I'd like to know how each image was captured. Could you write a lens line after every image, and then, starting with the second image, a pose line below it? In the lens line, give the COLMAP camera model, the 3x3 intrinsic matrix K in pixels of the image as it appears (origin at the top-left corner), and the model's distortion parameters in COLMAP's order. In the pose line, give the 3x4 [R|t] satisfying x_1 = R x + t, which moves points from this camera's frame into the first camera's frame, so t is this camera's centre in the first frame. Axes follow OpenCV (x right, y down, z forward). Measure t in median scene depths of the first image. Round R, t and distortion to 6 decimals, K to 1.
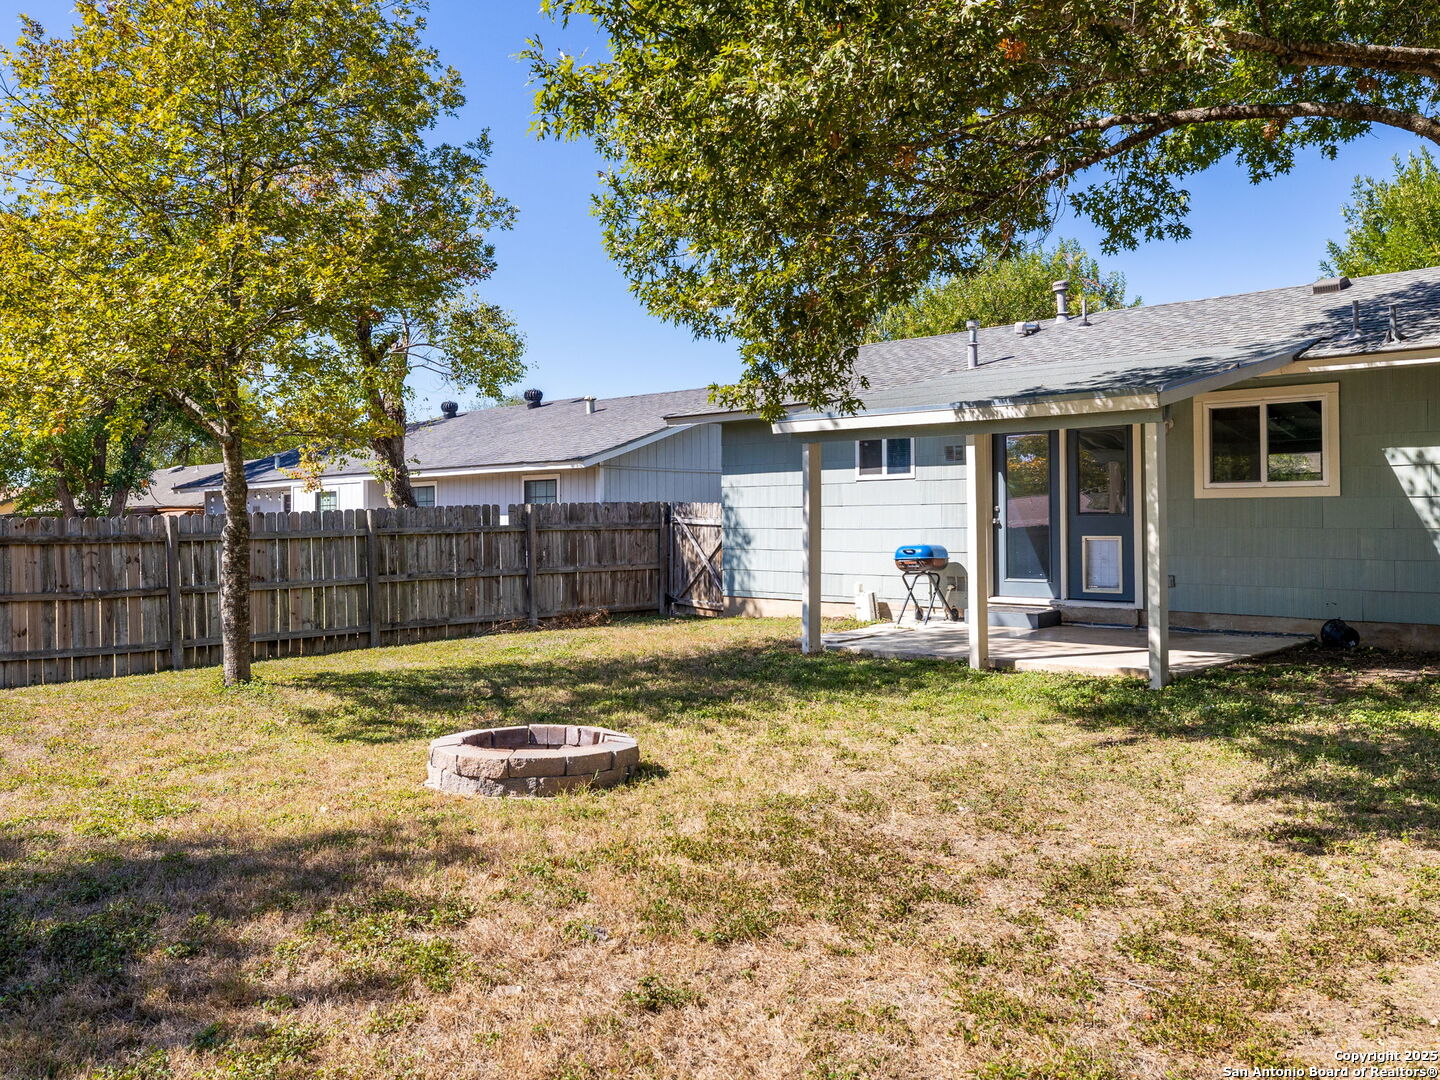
lens RADIAL K [[1083.0, 0, 720.0], [0, 1083.0, 540.0], [0, 0, 1]] dist [-0.000211, 0.002998]
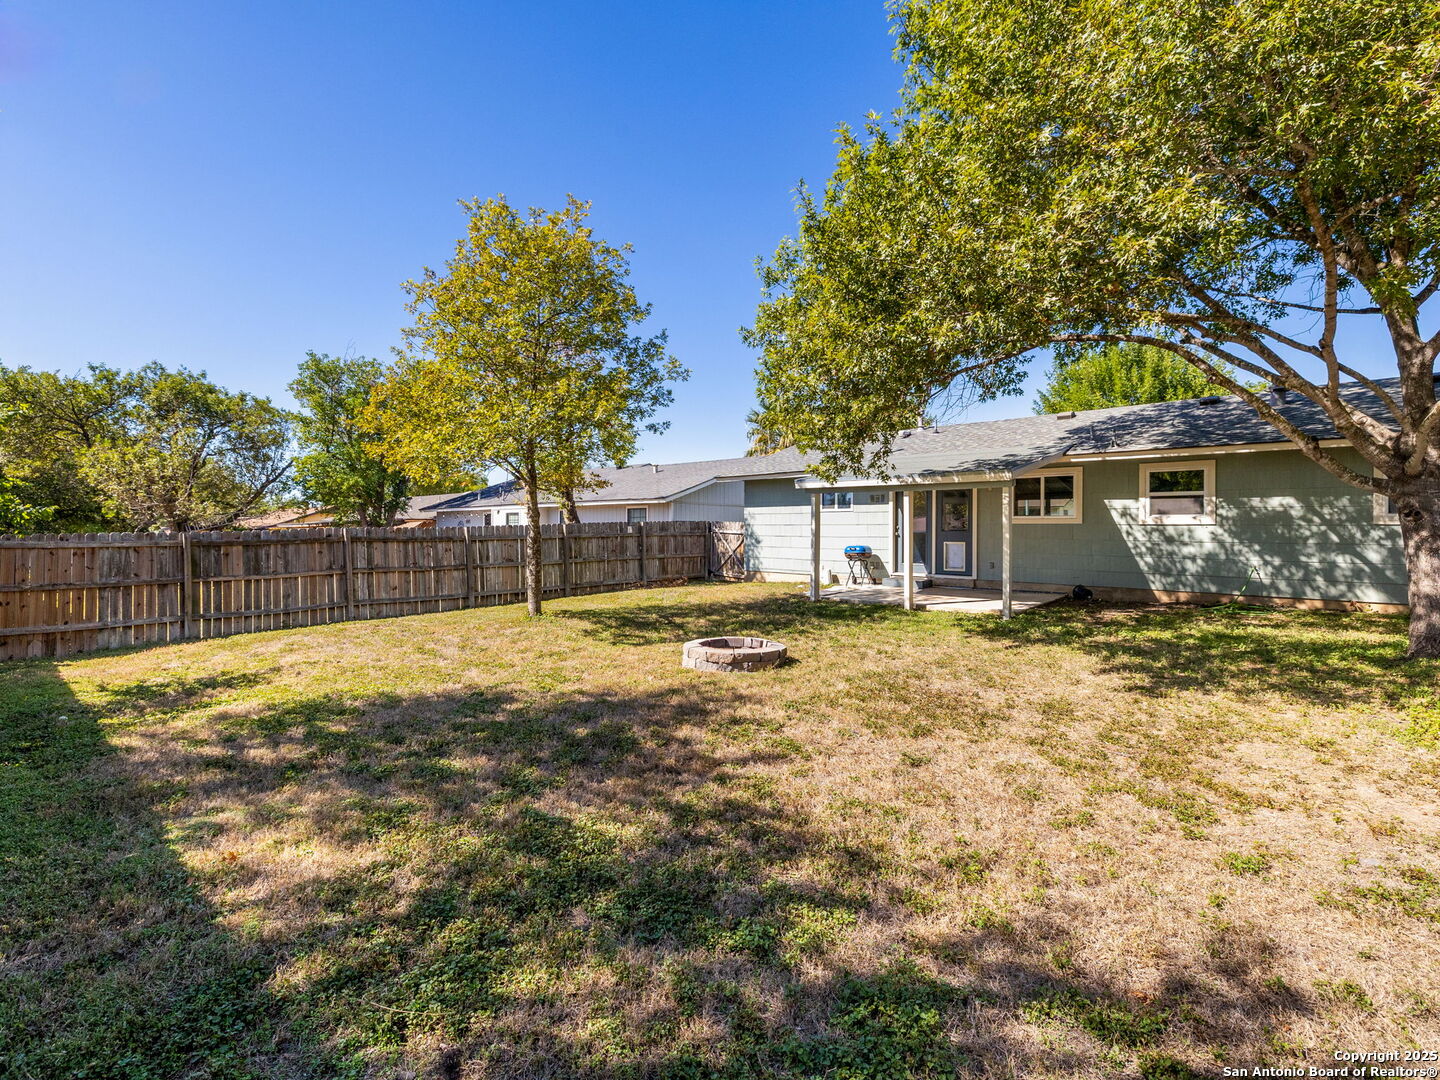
lens RADIAL K [[581.5, 0, 718.8], [0, 581.5, 545.8], [0, 0, 1]] dist [0.000850, 0.000022]
pose [[0.998651, 0.009302, 0.051092, -0.126583], [-0.009850, 0.999897, 0.010480, -0.003764], [-0.050990, -0.010969, 0.998639, -0.032816]]
